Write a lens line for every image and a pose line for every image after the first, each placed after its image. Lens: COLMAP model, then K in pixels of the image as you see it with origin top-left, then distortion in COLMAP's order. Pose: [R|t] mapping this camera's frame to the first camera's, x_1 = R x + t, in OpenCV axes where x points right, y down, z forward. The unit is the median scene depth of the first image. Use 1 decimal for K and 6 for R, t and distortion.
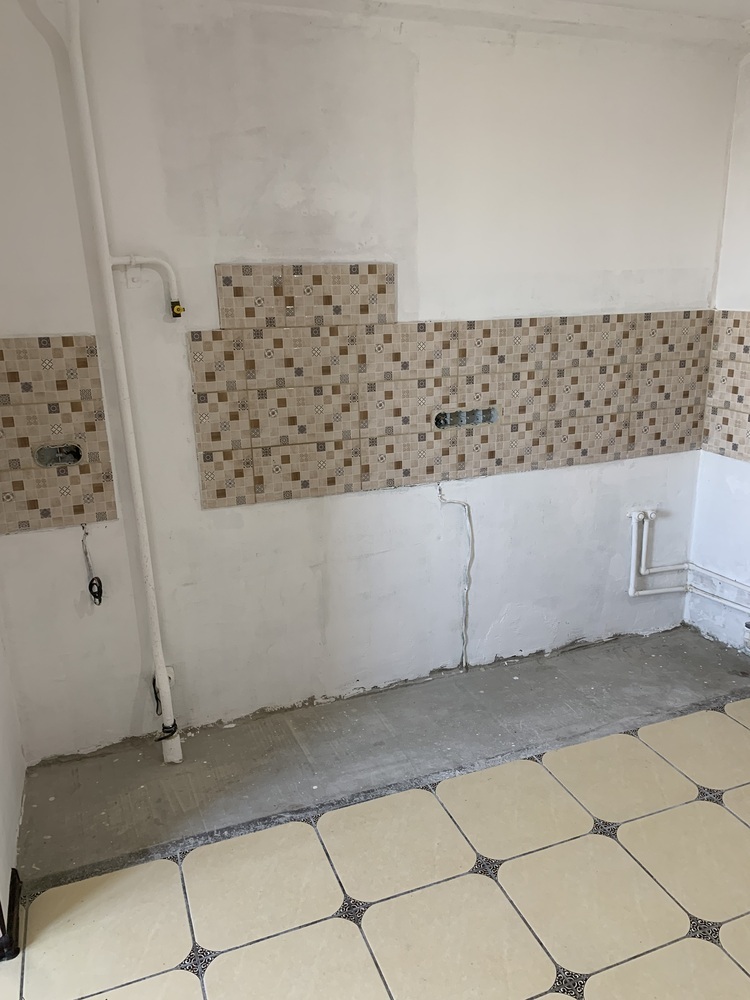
lens RADIAL K [[737.8, 0, 379.1], [0, 737.8, 521.3], [0, 0, 1]] dist [0.156161, -0.346126]
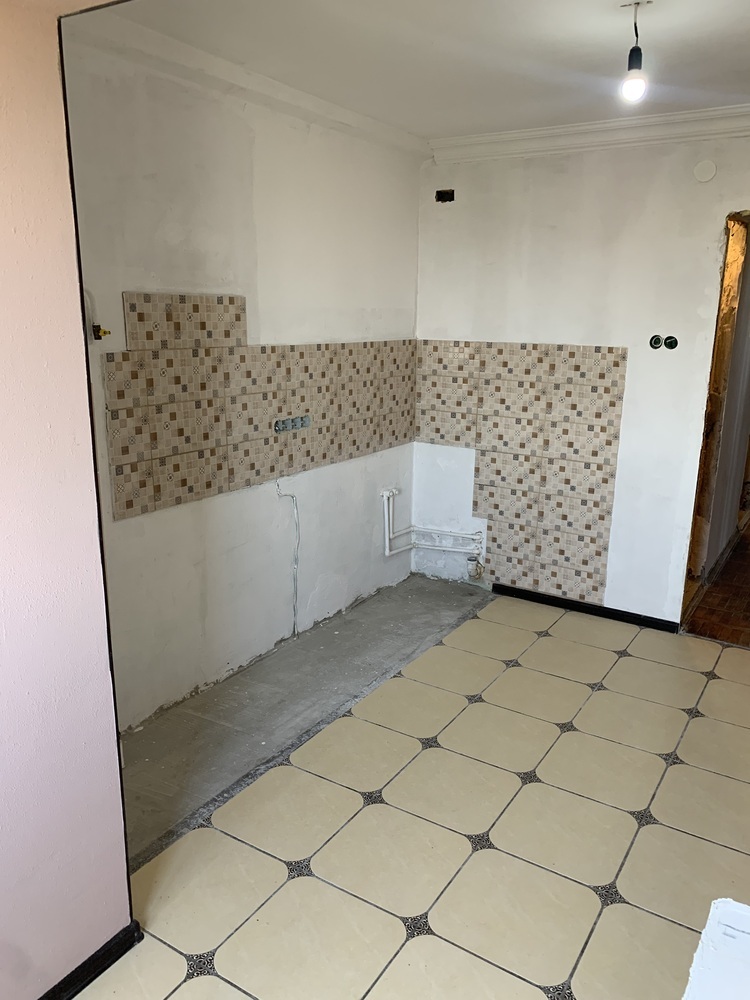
lens RADIAL K [[737.8, 0, 379.1], [0, 737.8, 521.3], [0, 0, 1]] dist [0.156161, -0.346126]
pose [[0.809449, -0.130282, 0.572555, -0.489251], [0.147676, 0.988902, 0.016243, 0.019814], [-0.568317, 0.071405, 0.819705, -0.067087]]
